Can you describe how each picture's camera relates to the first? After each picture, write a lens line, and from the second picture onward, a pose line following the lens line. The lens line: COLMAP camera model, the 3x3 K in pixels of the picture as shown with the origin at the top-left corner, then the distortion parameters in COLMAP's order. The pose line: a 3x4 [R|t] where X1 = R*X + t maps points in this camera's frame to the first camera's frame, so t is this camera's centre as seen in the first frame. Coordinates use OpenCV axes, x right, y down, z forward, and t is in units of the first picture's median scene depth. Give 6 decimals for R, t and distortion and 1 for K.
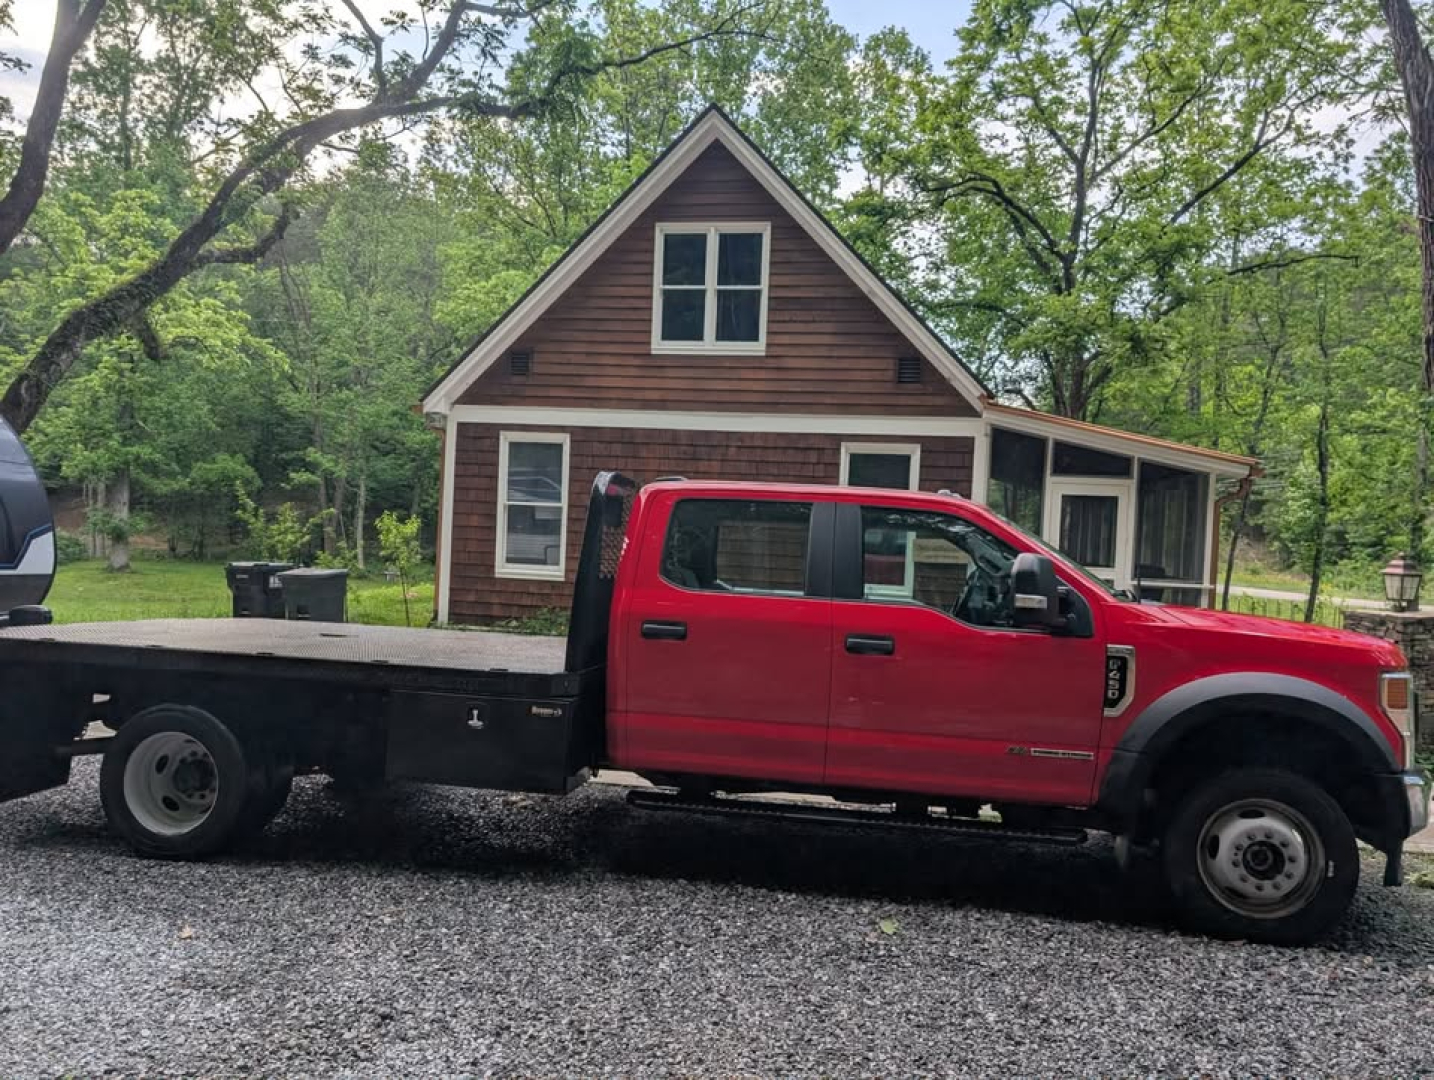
lens RADIAL K [[1021.8, 0, 711.0], [0, 1021.8, 545.1], [0, 0, 1]] dist [0.087554, -0.127291]
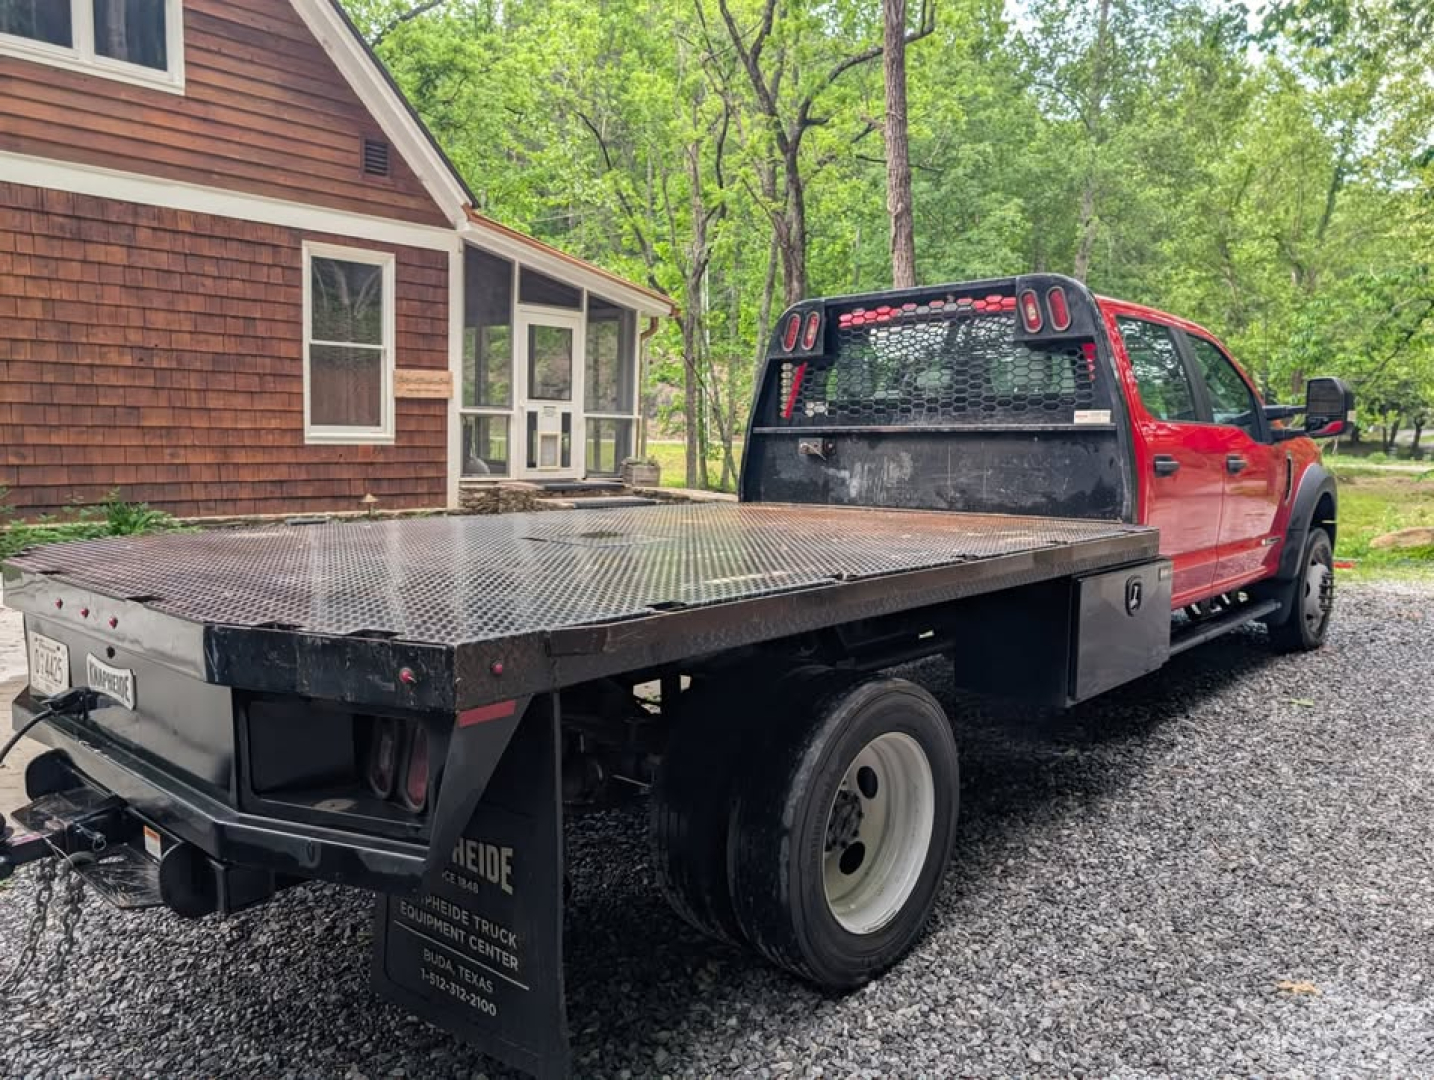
lens RADIAL K [[1034.6, 0, 720.1], [0, 1034.6, 538.4], [0, 0, 1]] dist [0.012474, -0.005345]
pose [[0.546341, -0.126534, 0.827949, -0.374424], [0.001513, 0.988670, 0.150098, 0.003598], [-0.837561, -0.080752, 0.540343, 0.309133]]
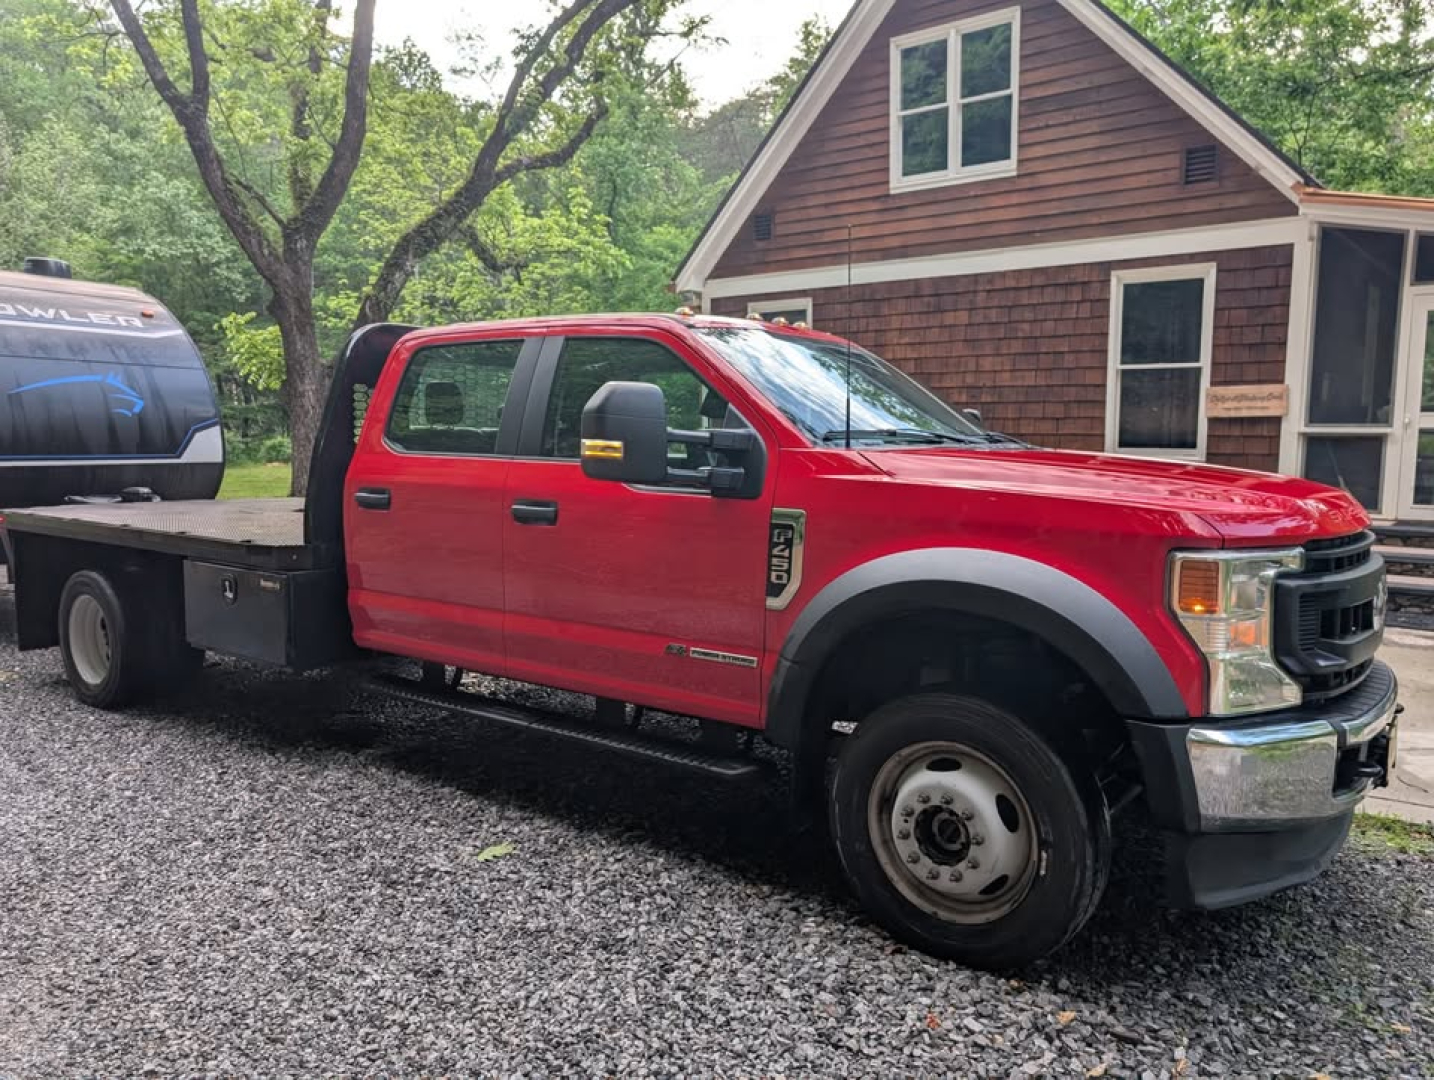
lens RADIAL K [[1034.6, 0, 720.1], [0, 1034.6, 538.4], [0, 0, 1]] dist [0.012474, -0.005345]
pose [[0.884617, 0.003467, -0.466305, 0.238479], [0.045062, 0.994657, 0.092882, 0.017794], [0.464136, -0.103177, 0.879734, 0.128973]]
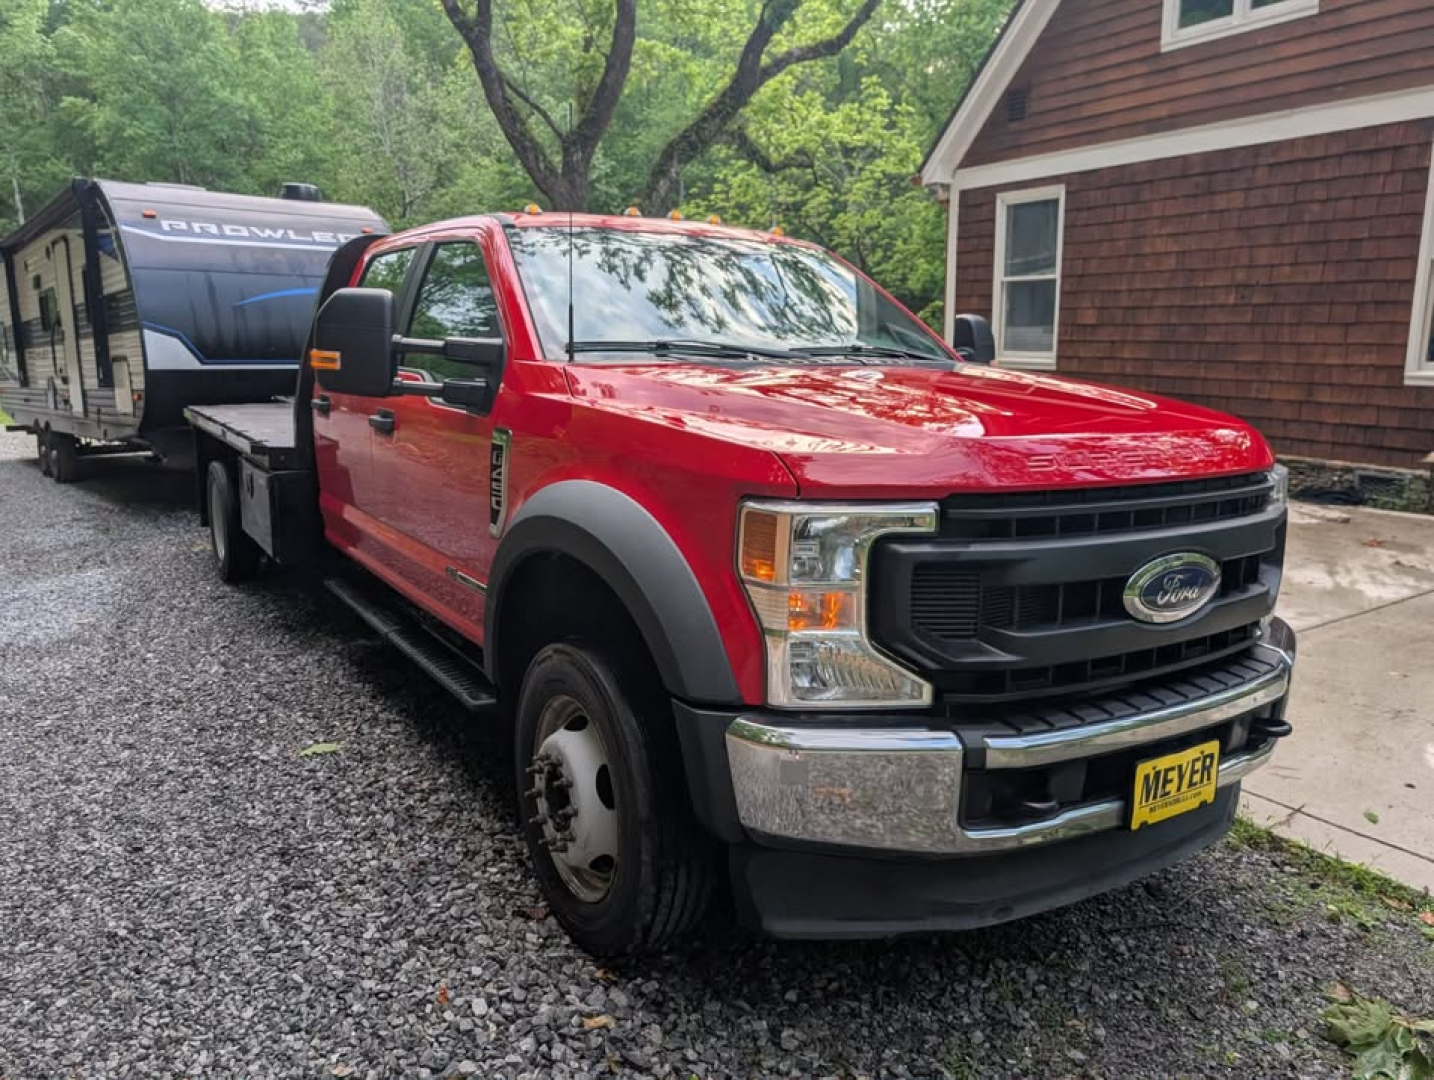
lens RADIAL K [[1038.6, 0, 707.7], [0, 1038.6, 542.8], [0, 0, 1]] dist [0.025138, -0.025298]
pose [[0.658229, 0.102608, -0.745792, 0.338025], [0.036696, 0.985117, 0.167922, 0.022439], [0.751923, -0.137899, 0.644667, 0.236541]]
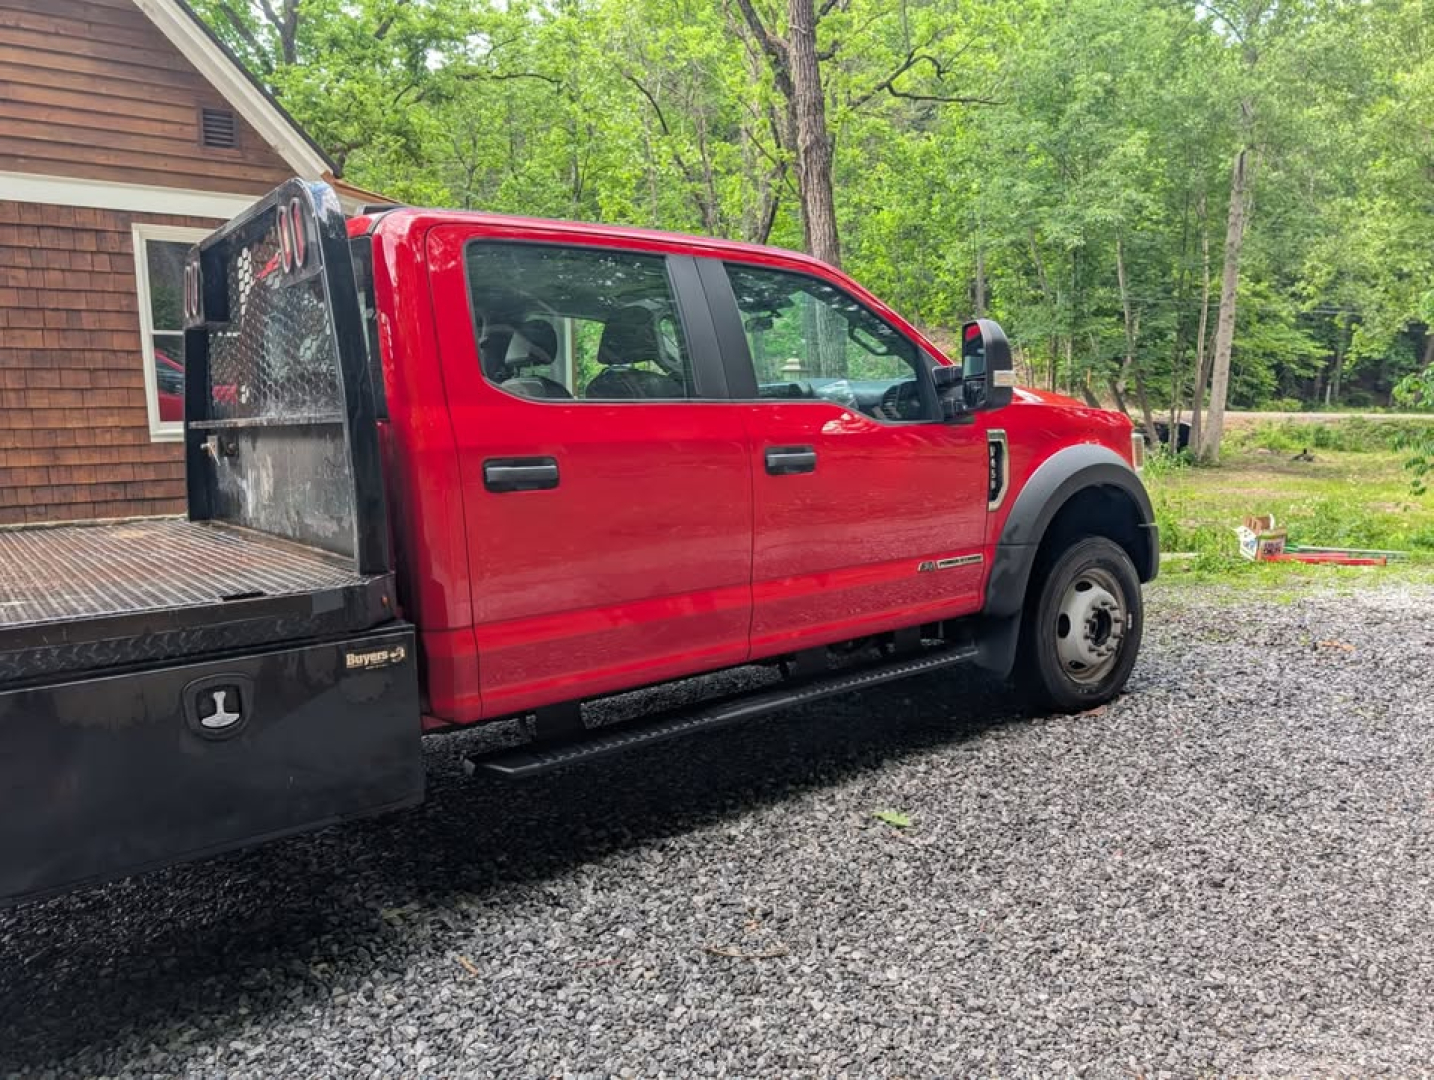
lens RADIAL K [[1034.6, 0, 720.1], [0, 1034.6, 538.4], [0, 0, 1]] dist [0.012474, -0.005345]
pose [[0.682568, -0.154153, 0.714380, -0.144361], [0.043765, 0.984369, 0.170597, 0.009738], [-0.729511, -0.085179, 0.678645, 0.197515]]
